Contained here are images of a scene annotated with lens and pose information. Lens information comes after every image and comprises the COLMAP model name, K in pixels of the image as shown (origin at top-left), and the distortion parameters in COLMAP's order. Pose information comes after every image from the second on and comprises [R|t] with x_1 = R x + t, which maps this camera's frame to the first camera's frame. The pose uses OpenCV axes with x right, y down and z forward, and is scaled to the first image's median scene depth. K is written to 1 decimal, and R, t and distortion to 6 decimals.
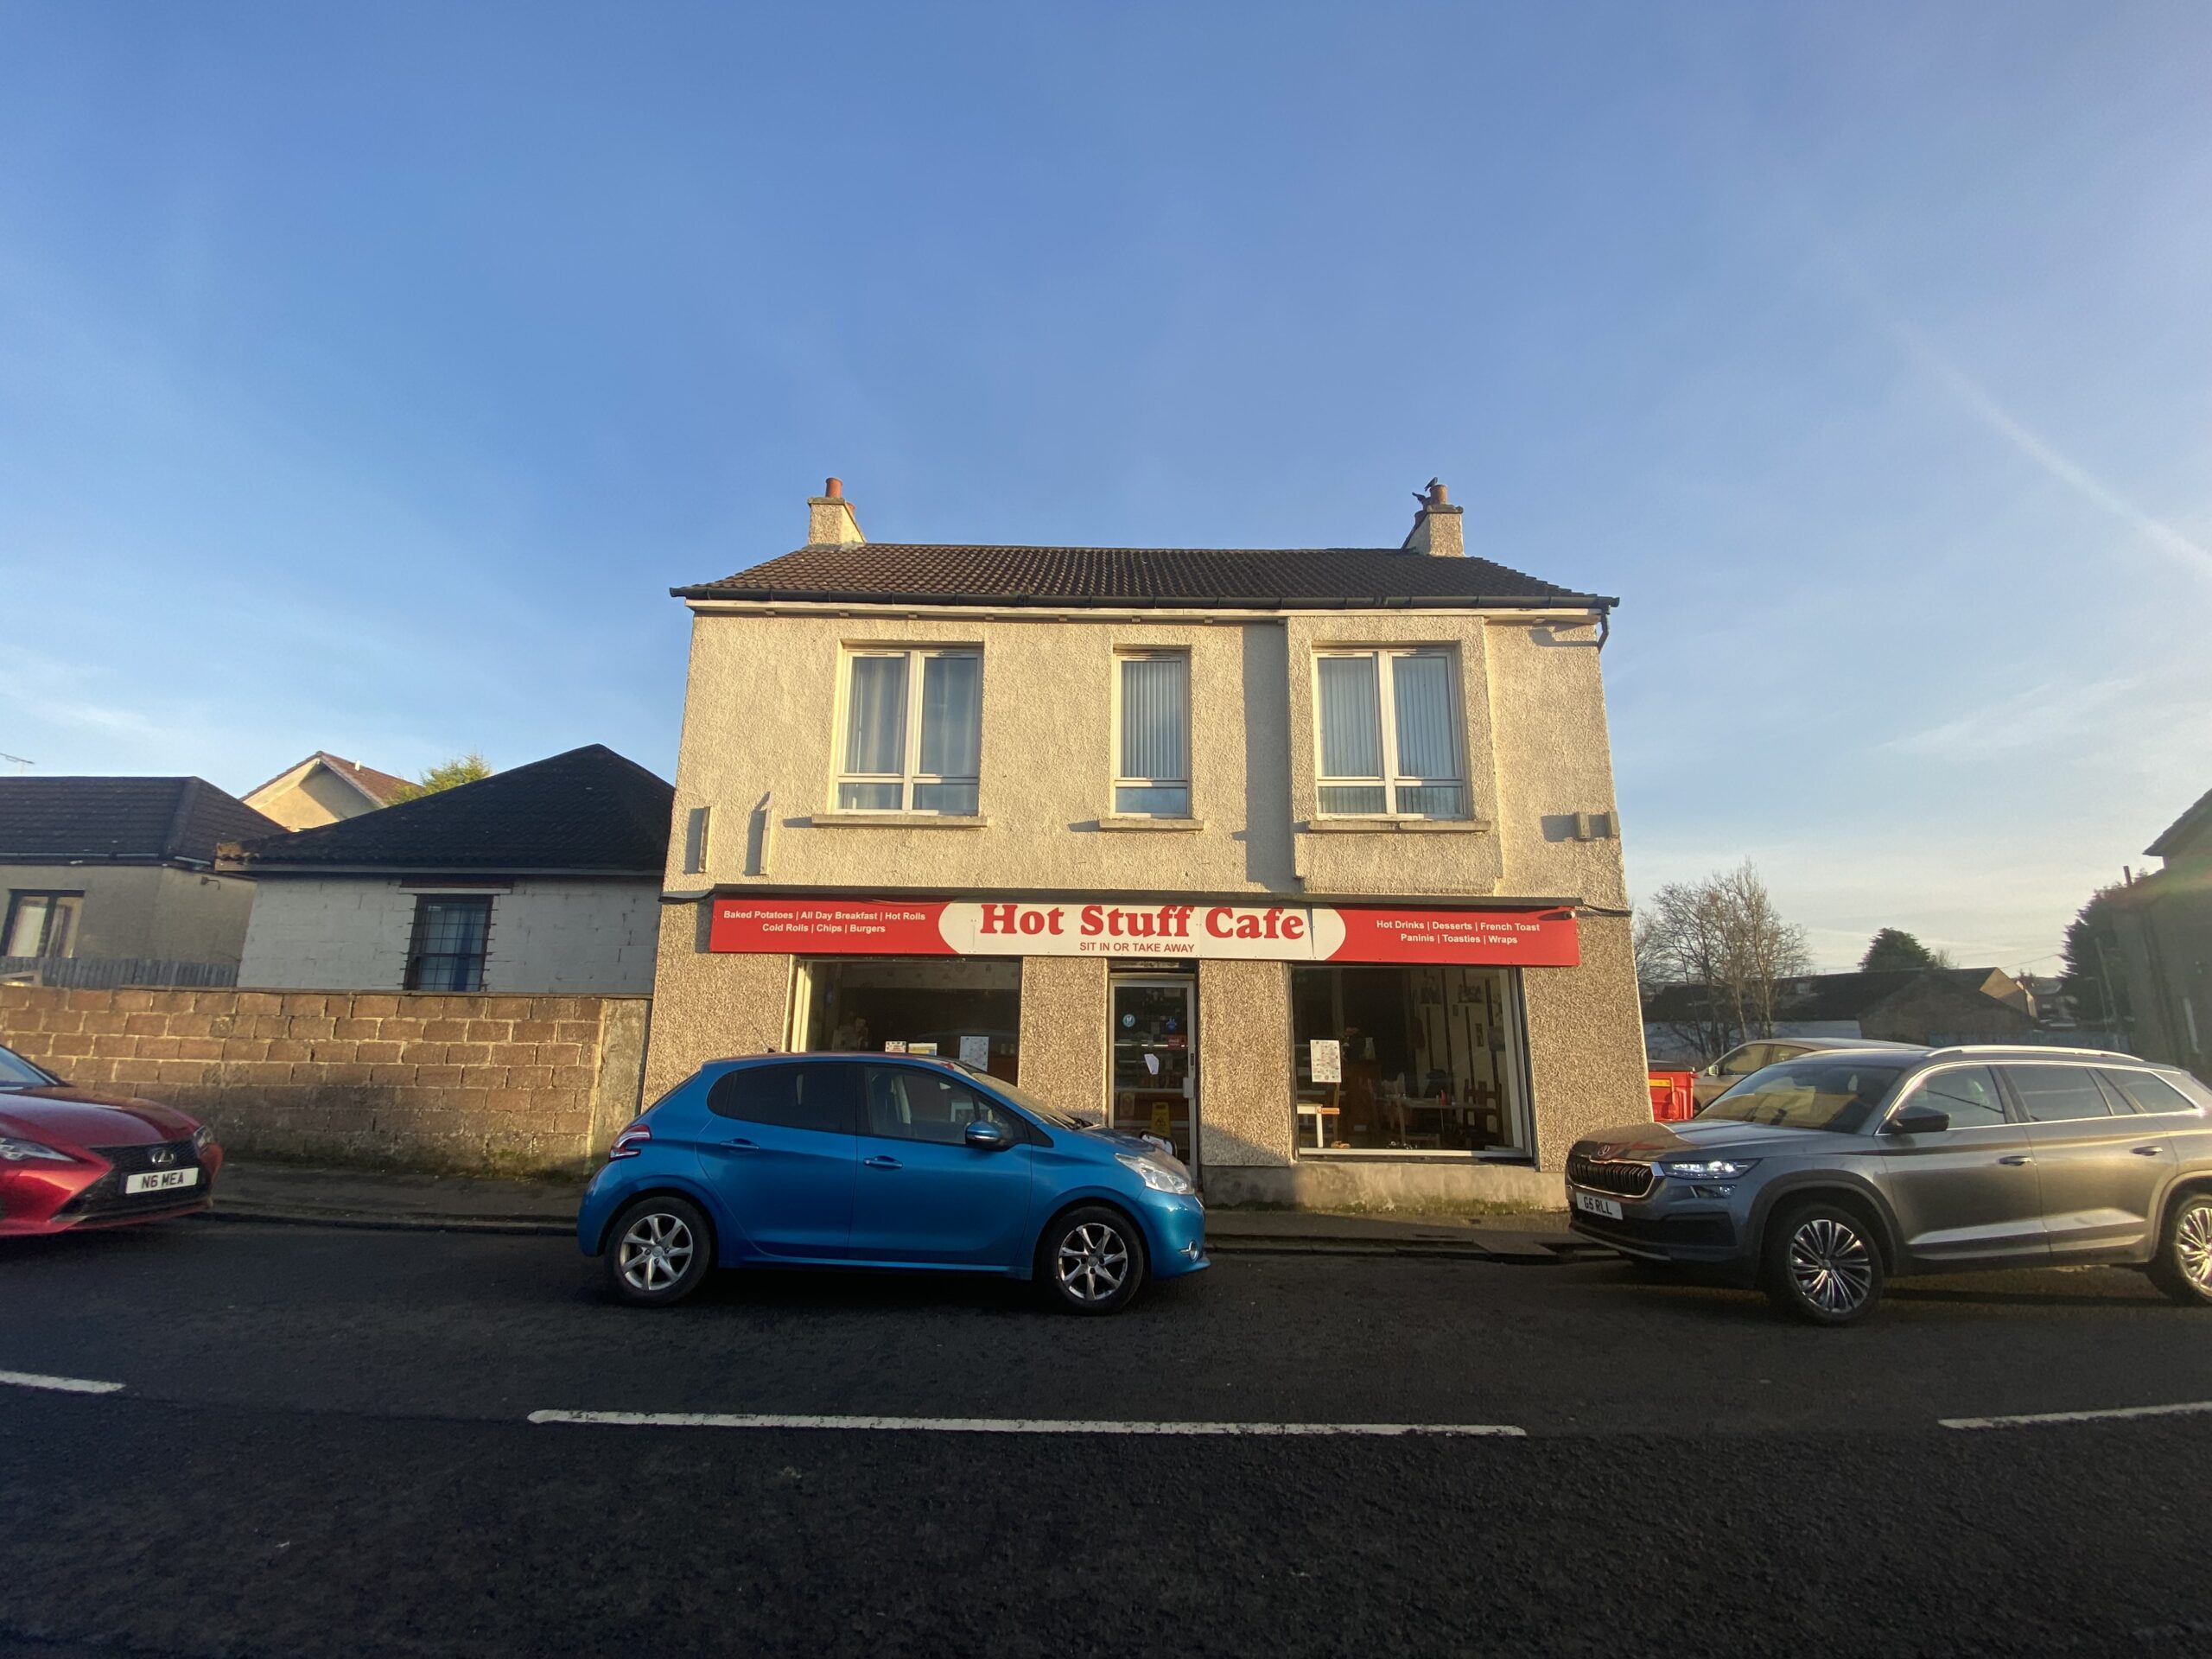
lens RADIAL K [[905.7, 0, 1109.9], [0, 905.7, 831.5], [0, 0, 1]] dist [0.047246, -0.000112]
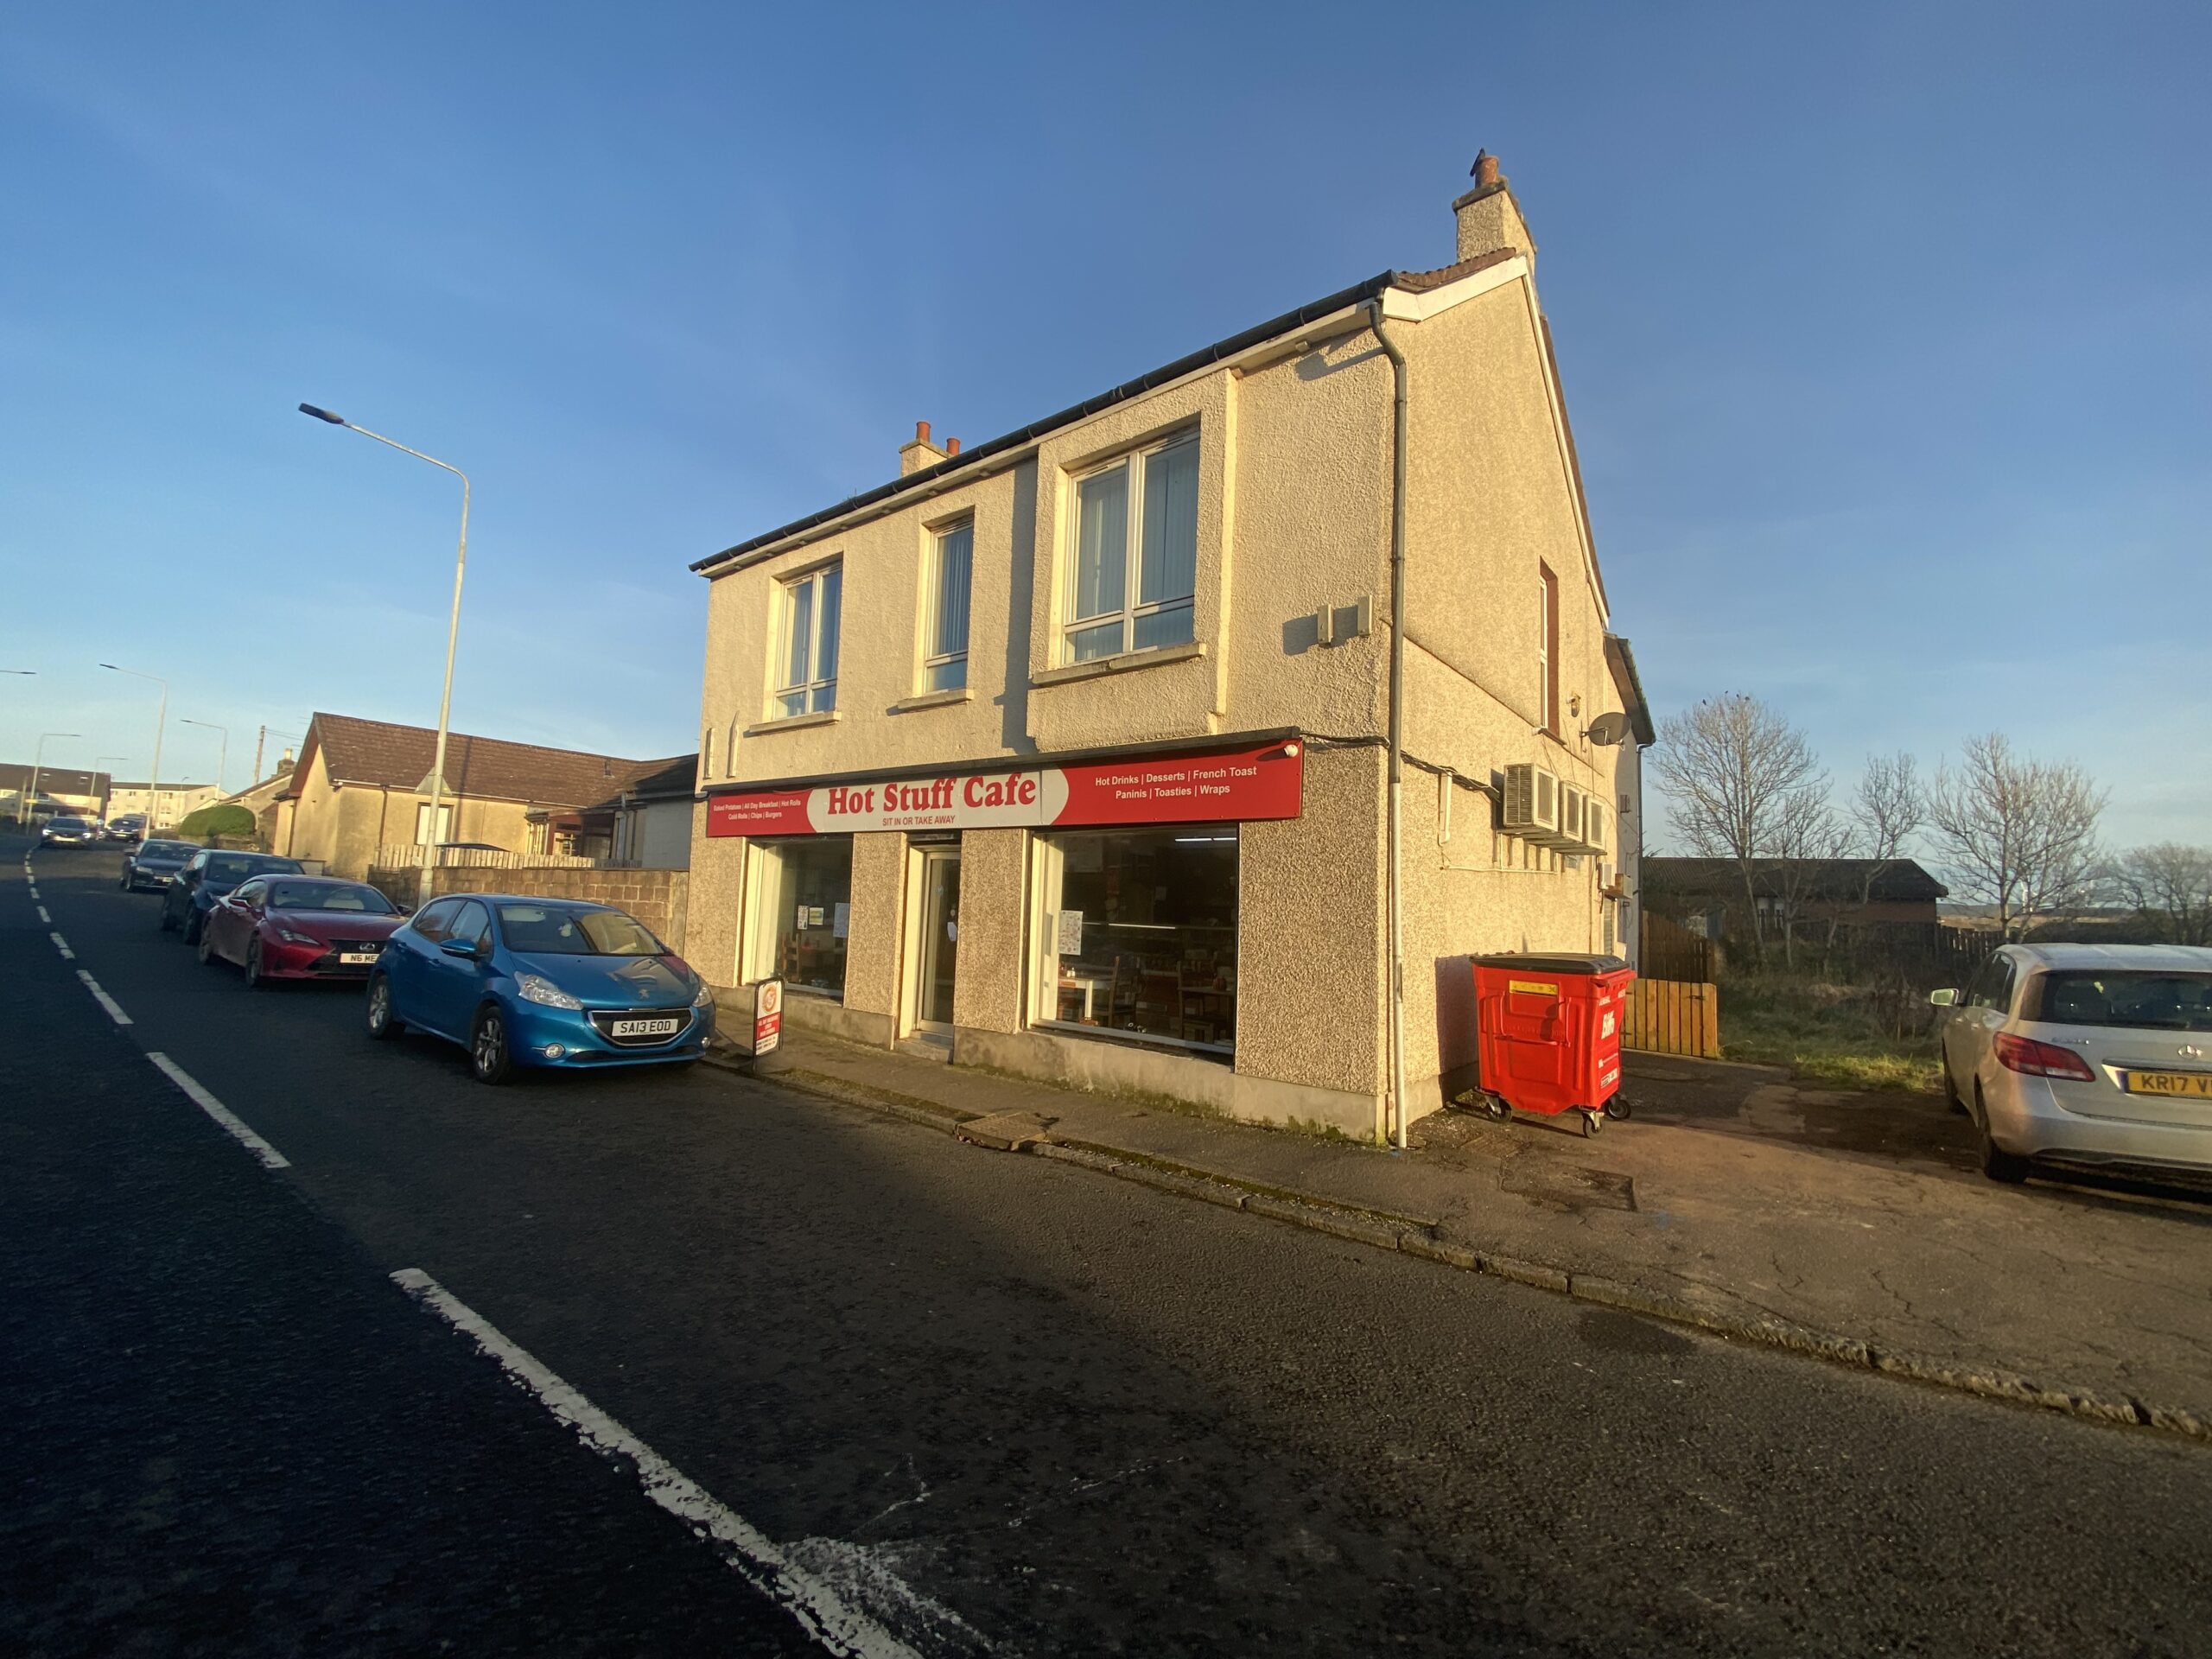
lens RADIAL K [[905.7, 0, 1109.9], [0, 905.7, 831.5], [0, 0, 1]] dist [0.047246, -0.000112]
pose [[0.779032, -0.036835, -0.625902, 0.850161], [0.106359, 0.991569, 0.074025, 0.085685], [0.617898, -0.124238, 0.776381, 0.320724]]
